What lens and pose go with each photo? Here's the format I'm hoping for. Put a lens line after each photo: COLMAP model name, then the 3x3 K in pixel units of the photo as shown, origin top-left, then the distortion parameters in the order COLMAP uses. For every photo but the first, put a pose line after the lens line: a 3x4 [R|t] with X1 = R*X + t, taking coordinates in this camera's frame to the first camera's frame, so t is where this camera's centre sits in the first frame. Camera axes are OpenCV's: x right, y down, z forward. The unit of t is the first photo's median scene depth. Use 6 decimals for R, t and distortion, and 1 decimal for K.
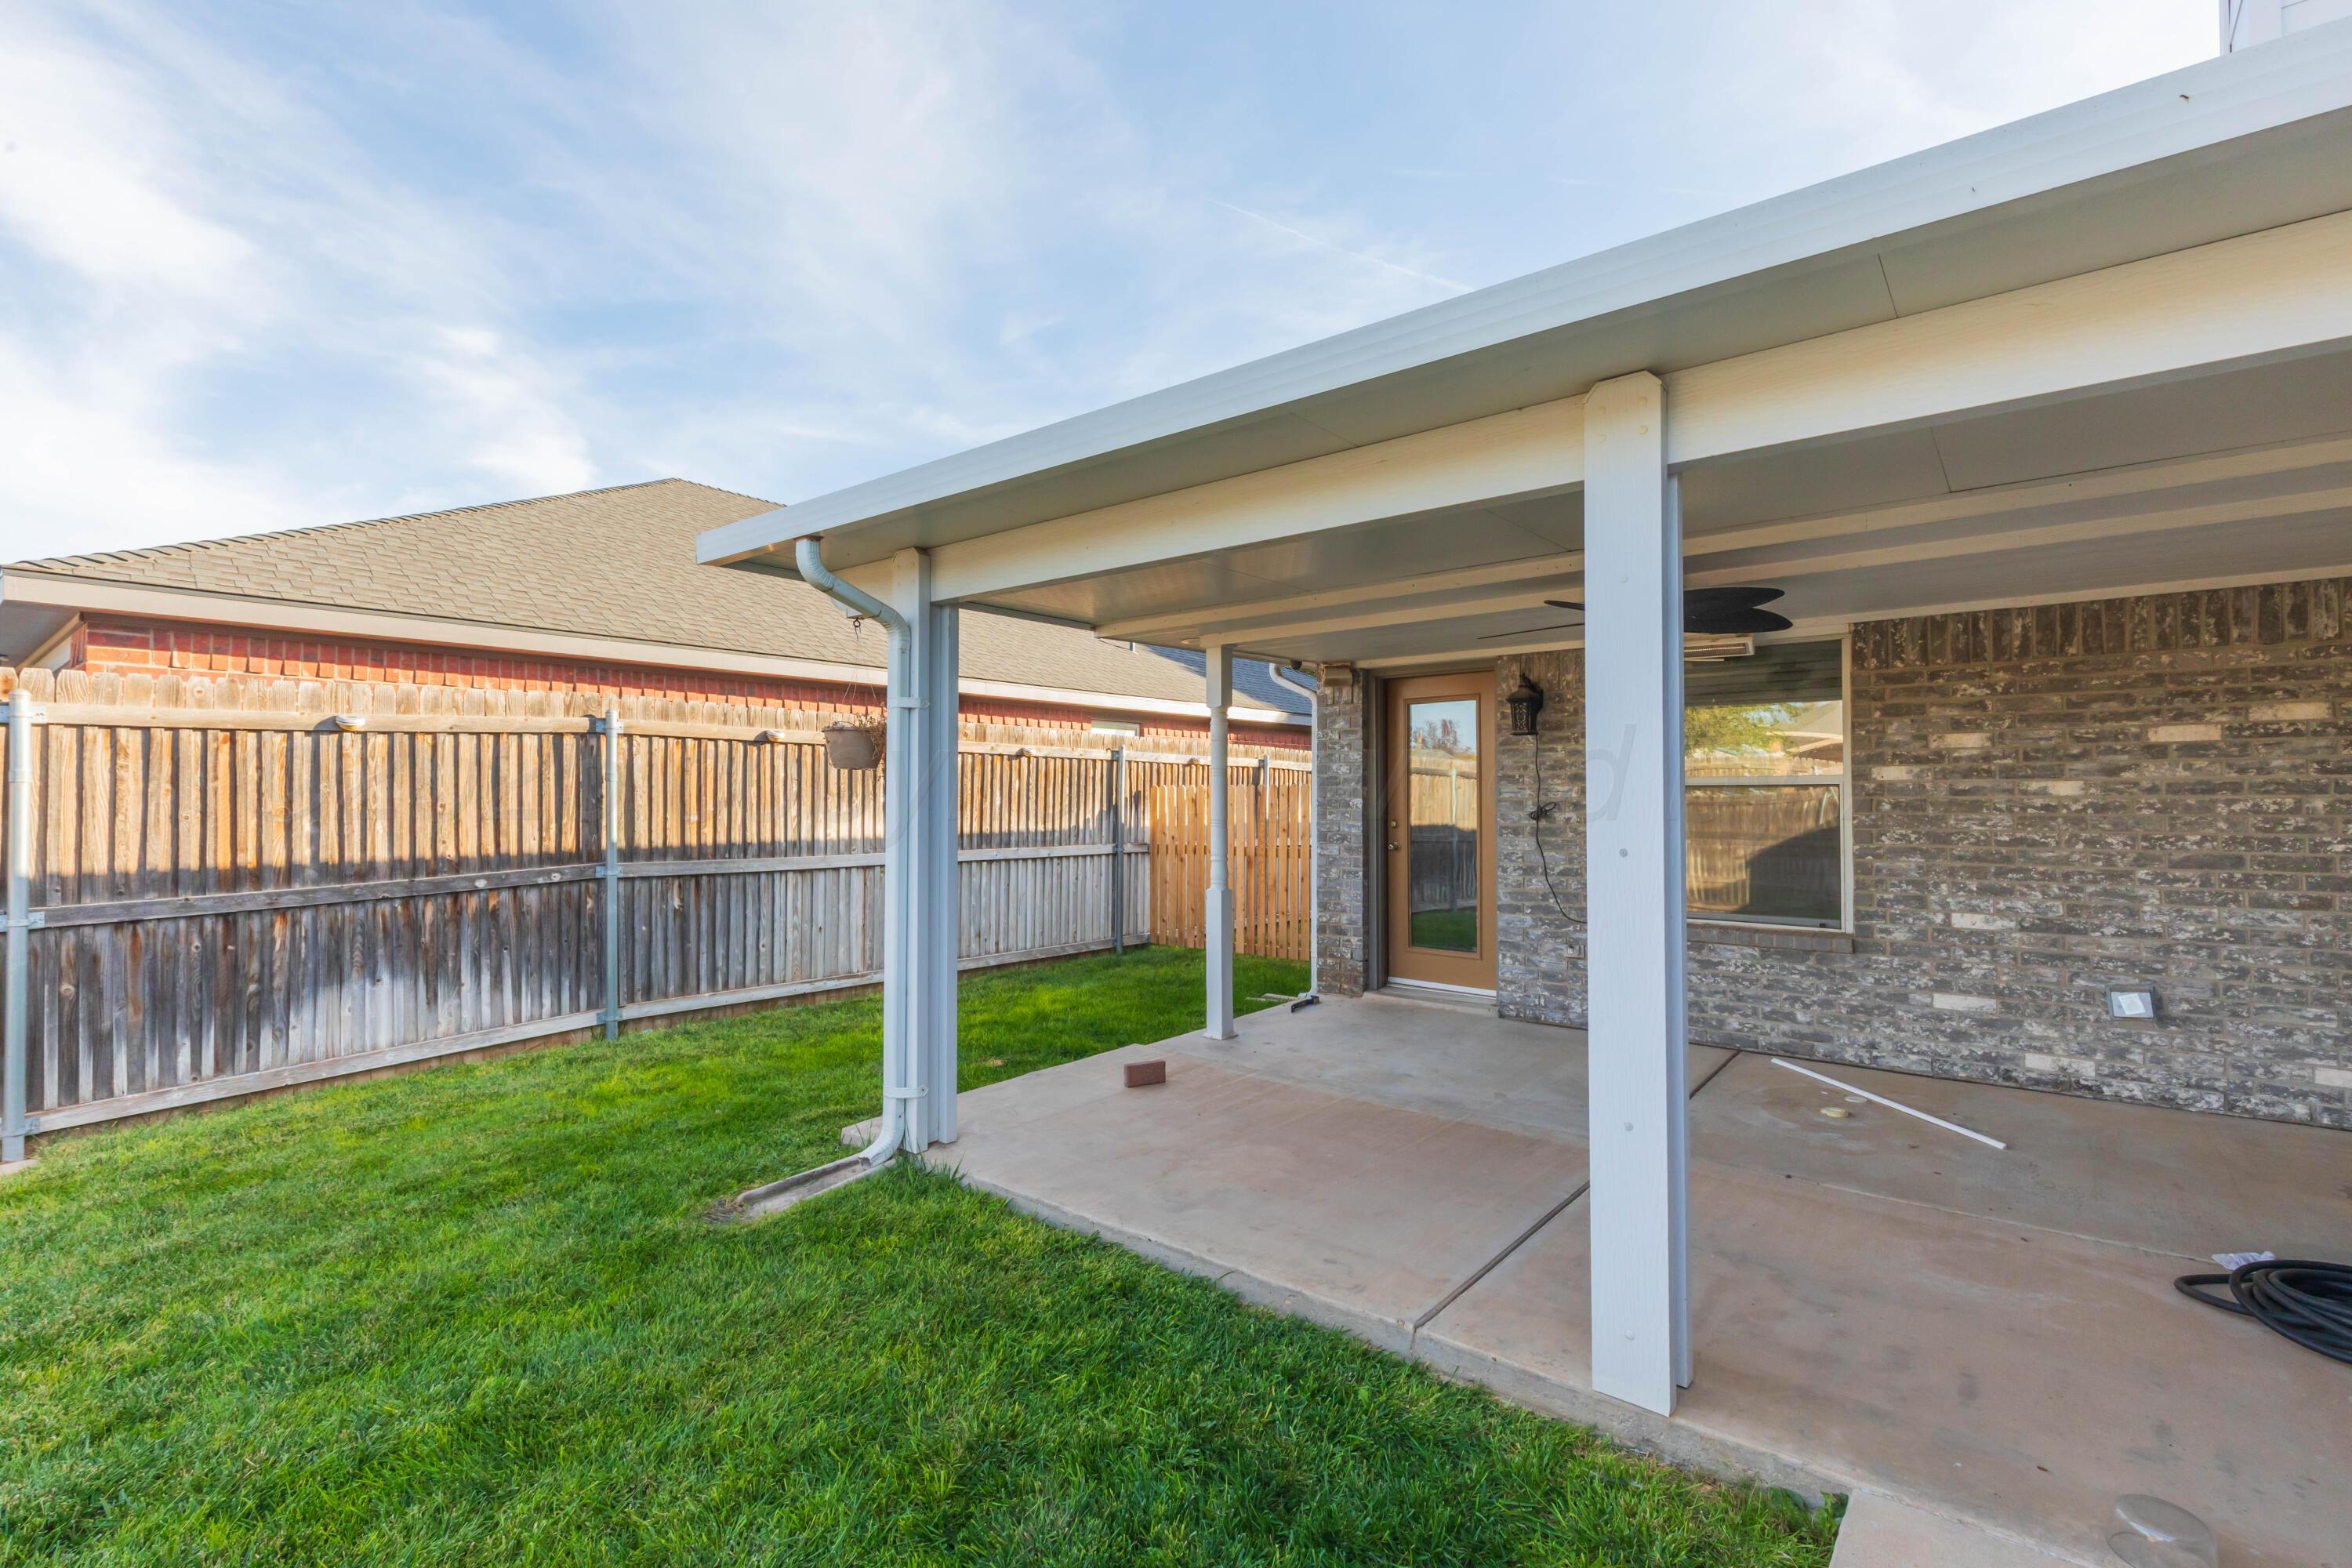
lens RADIAL K [[1082.8, 0, 1178.0], [0, 1082.8, 799.2], [0, 0, 1]] dist [0.002221, -0.000158]
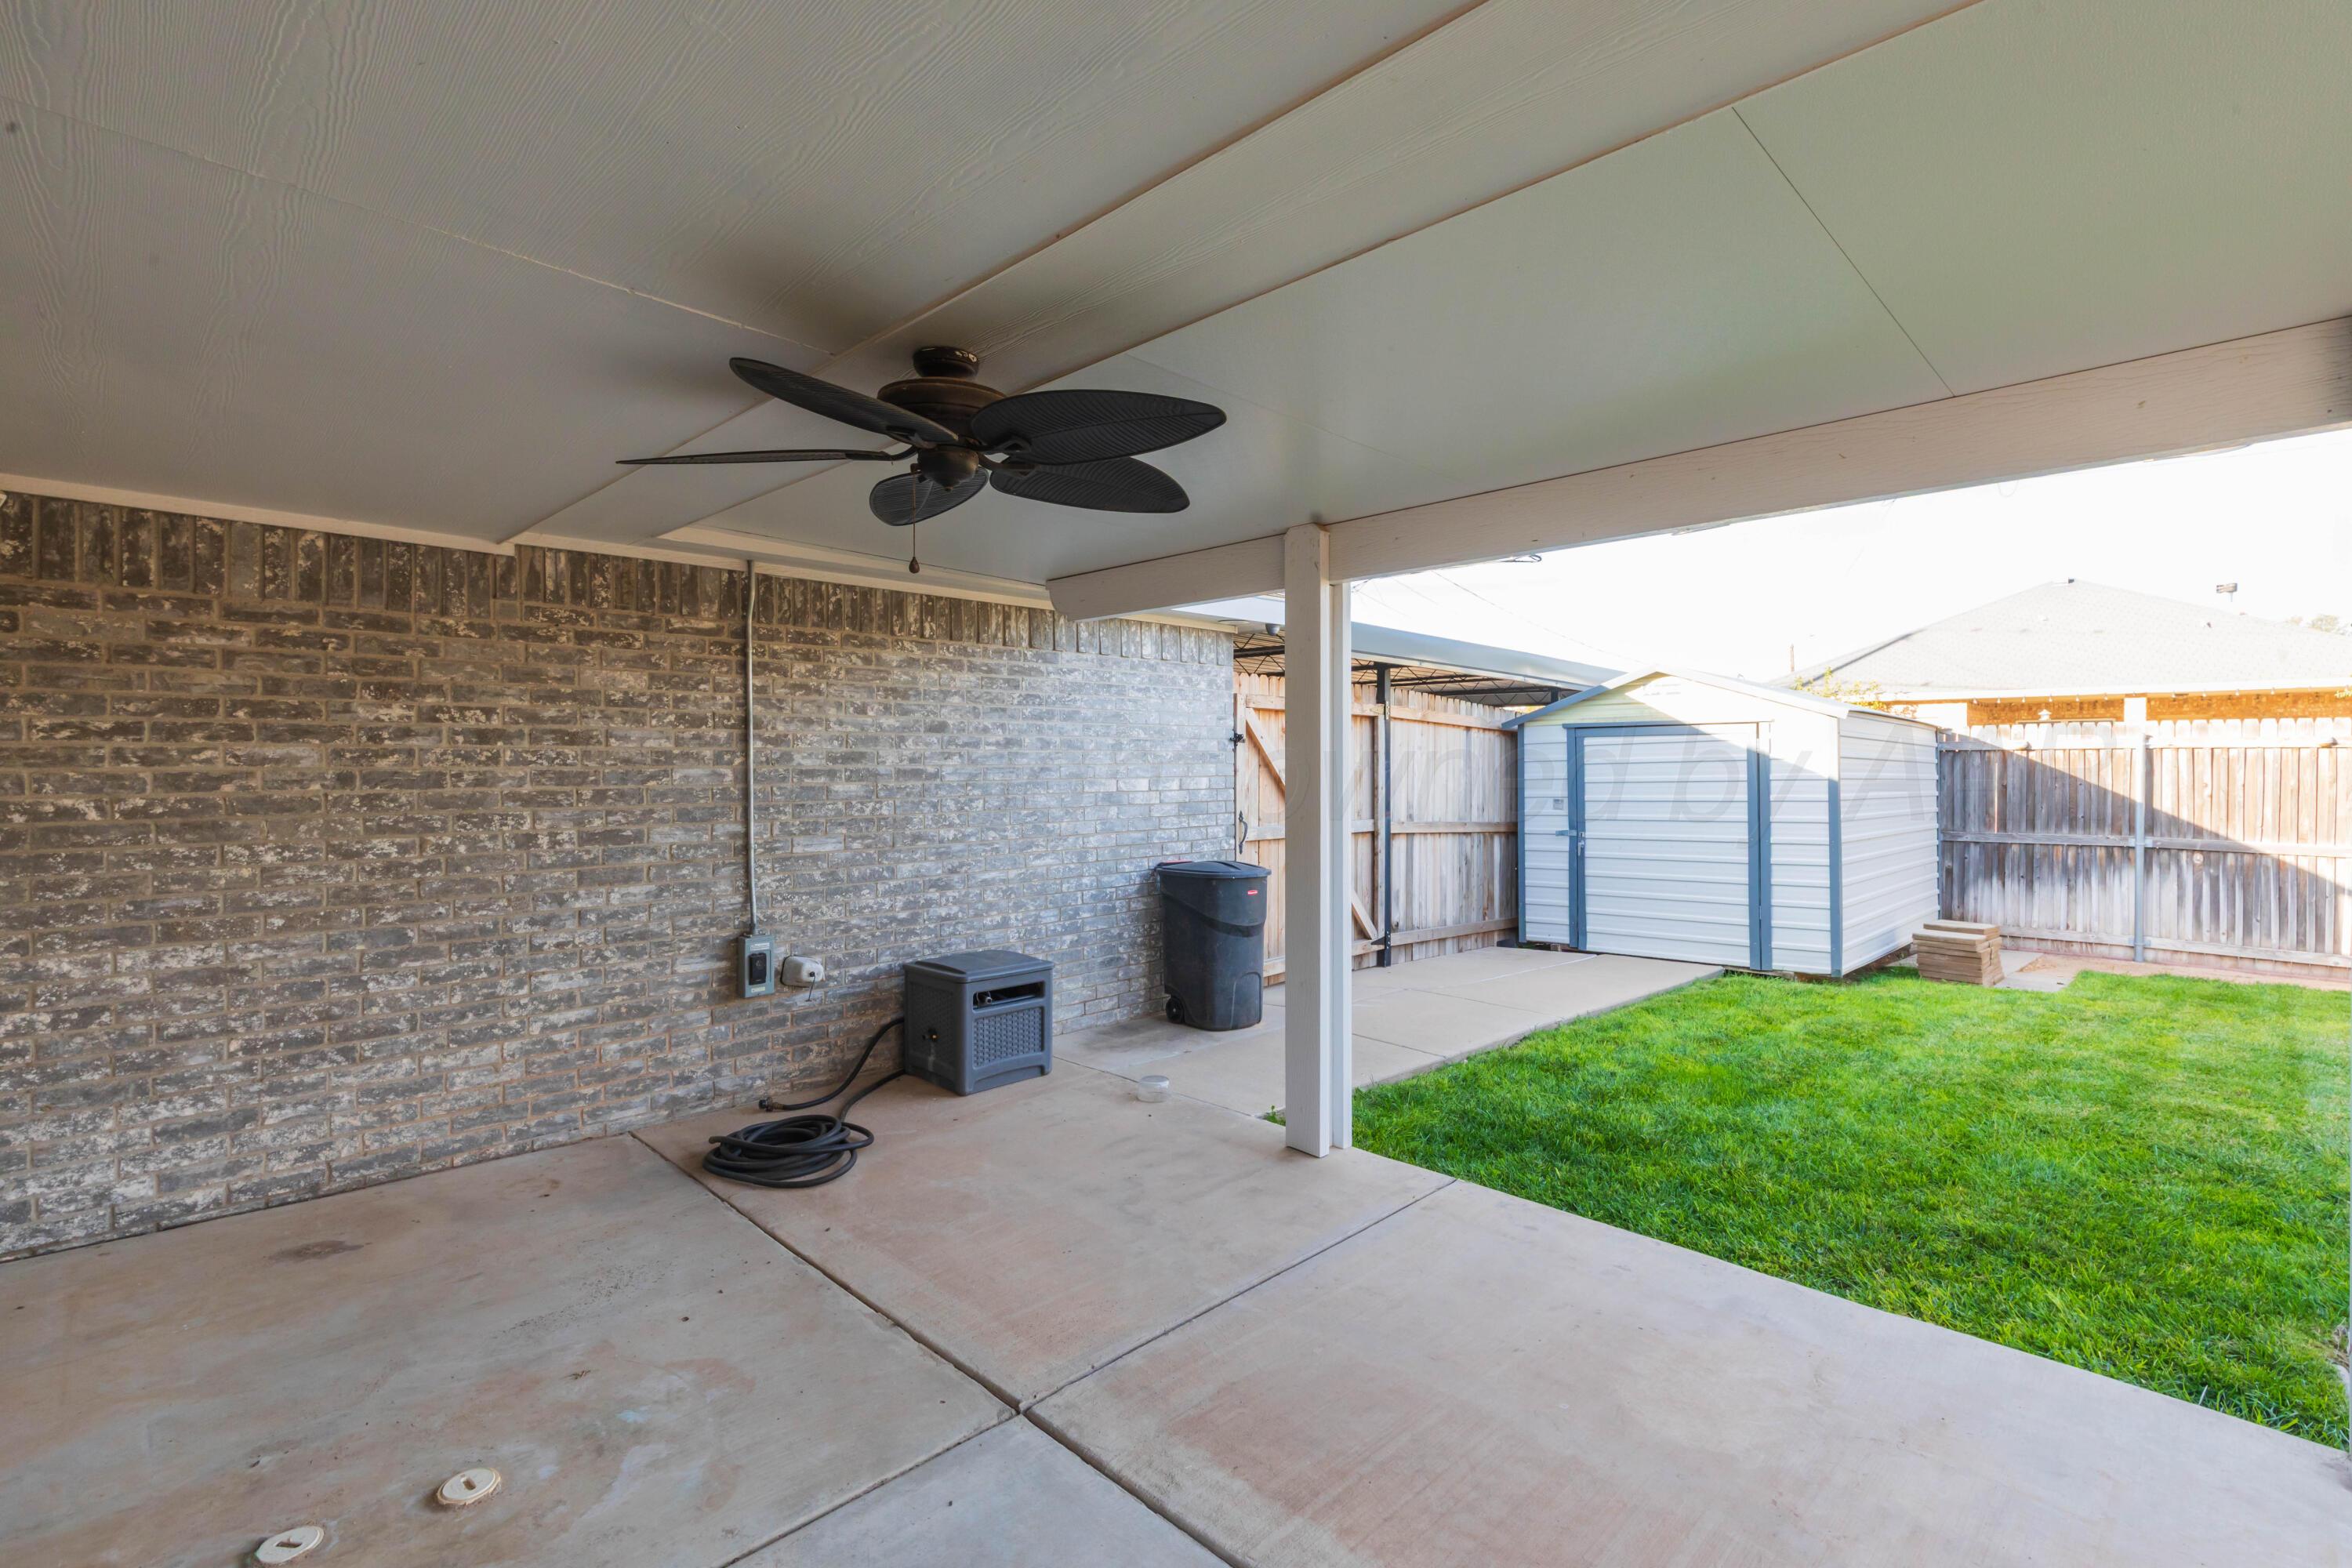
lens RADIAL K [[1068.0, 0, 1164.4], [0, 1068.0, 776.8], [0, 0, 1]] dist [0.002847, 0.000006]
pose [[-0.993173, 0.001893, 0.116639, 0.262498], [0.003442, 0.999908, 0.013083, -0.021403], [-0.116603, 0.013396, -0.993088, 1.456101]]
